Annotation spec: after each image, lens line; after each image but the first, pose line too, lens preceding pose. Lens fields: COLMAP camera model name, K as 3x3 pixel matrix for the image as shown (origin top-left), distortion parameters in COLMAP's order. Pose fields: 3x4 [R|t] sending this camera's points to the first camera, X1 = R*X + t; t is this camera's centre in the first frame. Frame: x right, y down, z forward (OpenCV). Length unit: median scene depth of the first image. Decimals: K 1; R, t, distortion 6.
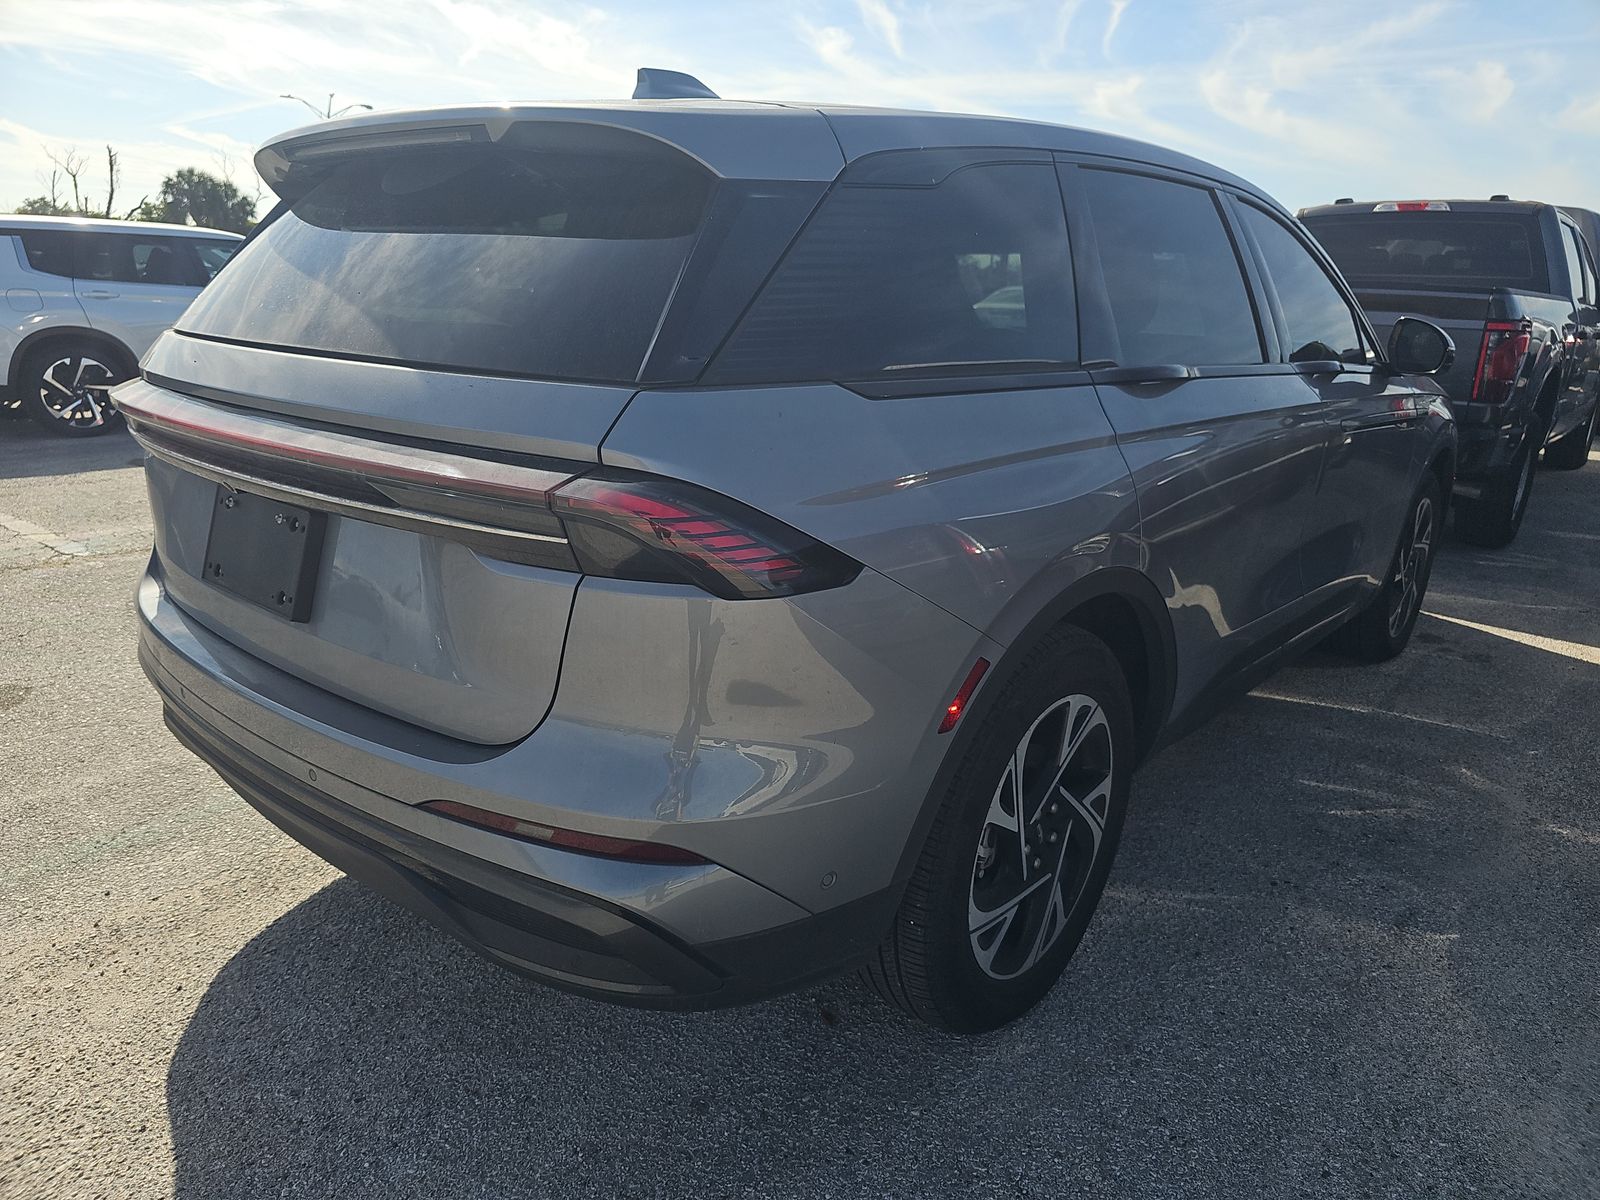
lens RADIAL K [[1085.5, 0, 800.0], [0, 1085.5, 600.0], [0, 0, 1]] dist [0.013965, 0.001247]
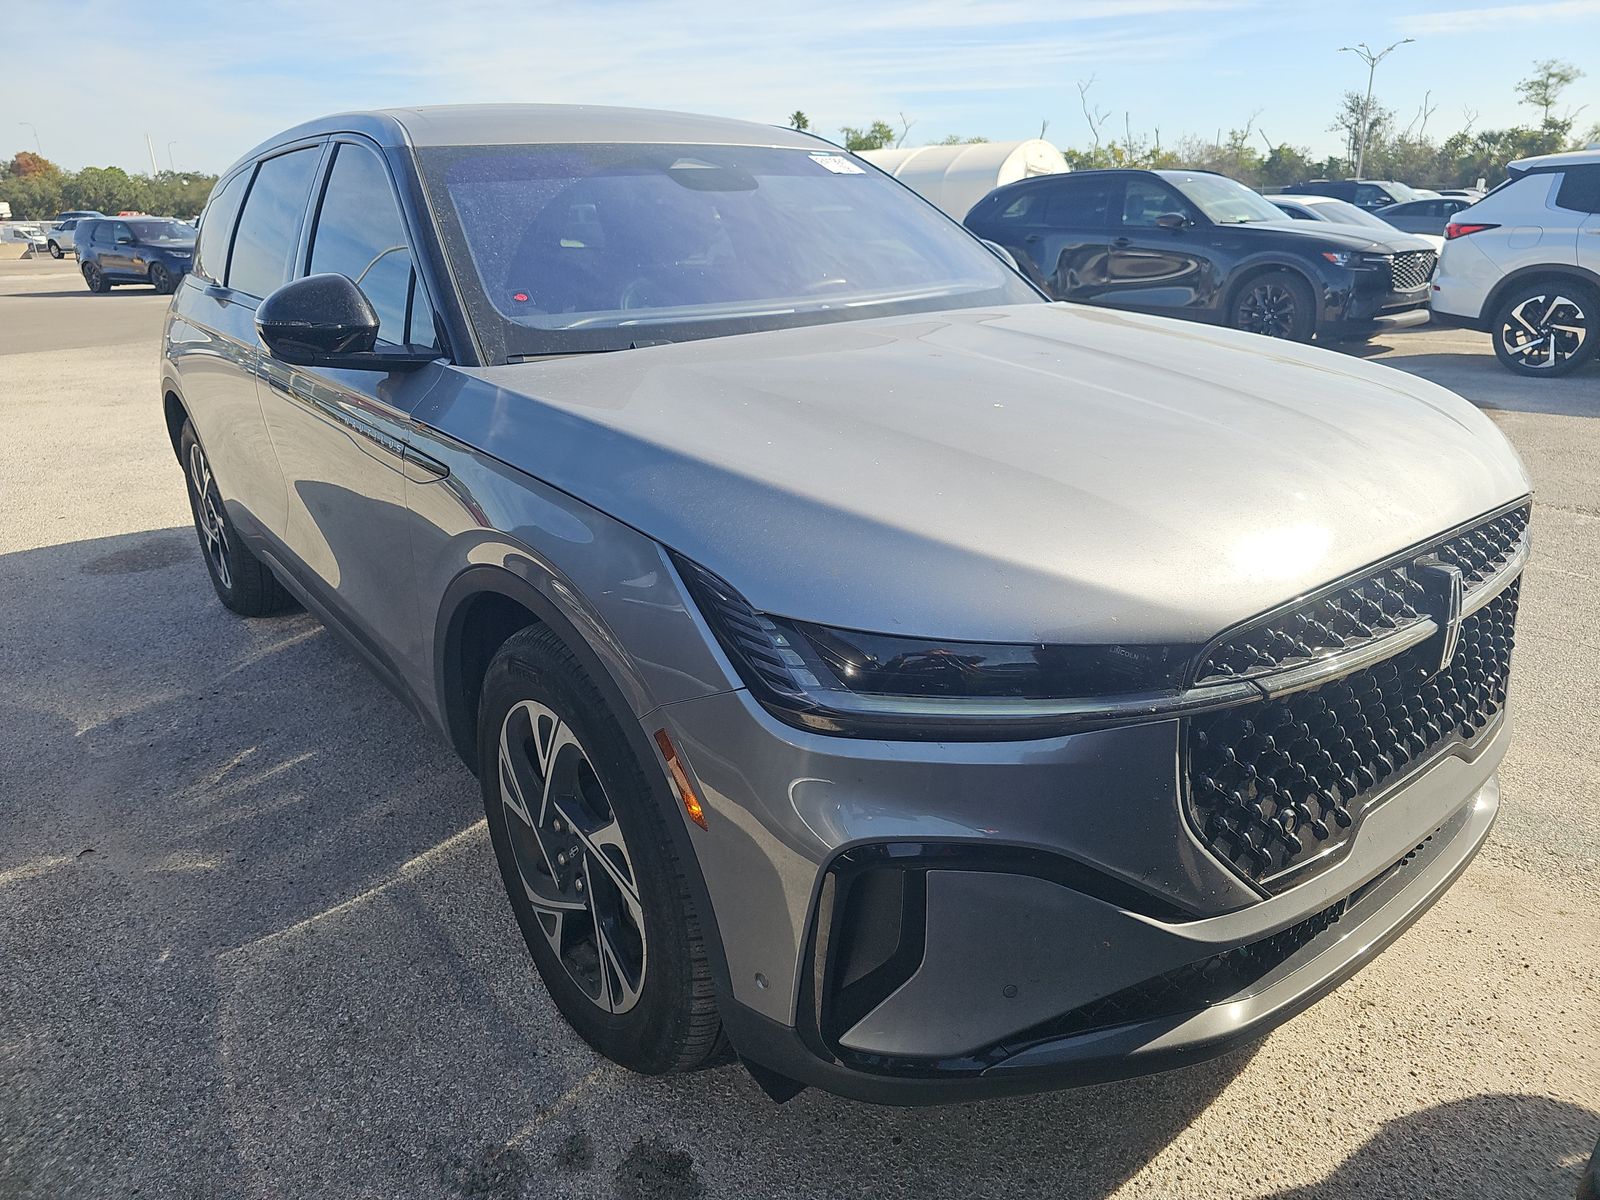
lens RADIAL K [[1085.5, 0, 800.0], [0, 1085.5, 600.0], [0, 0, 1]] dist [0.013965, 0.001247]
pose [[-0.216250, 0.302580, -0.928268, 1.063033], [-0.251737, 0.901338, 0.352446, -0.346827], [0.943326, 0.309896, -0.118743, 1.293801]]
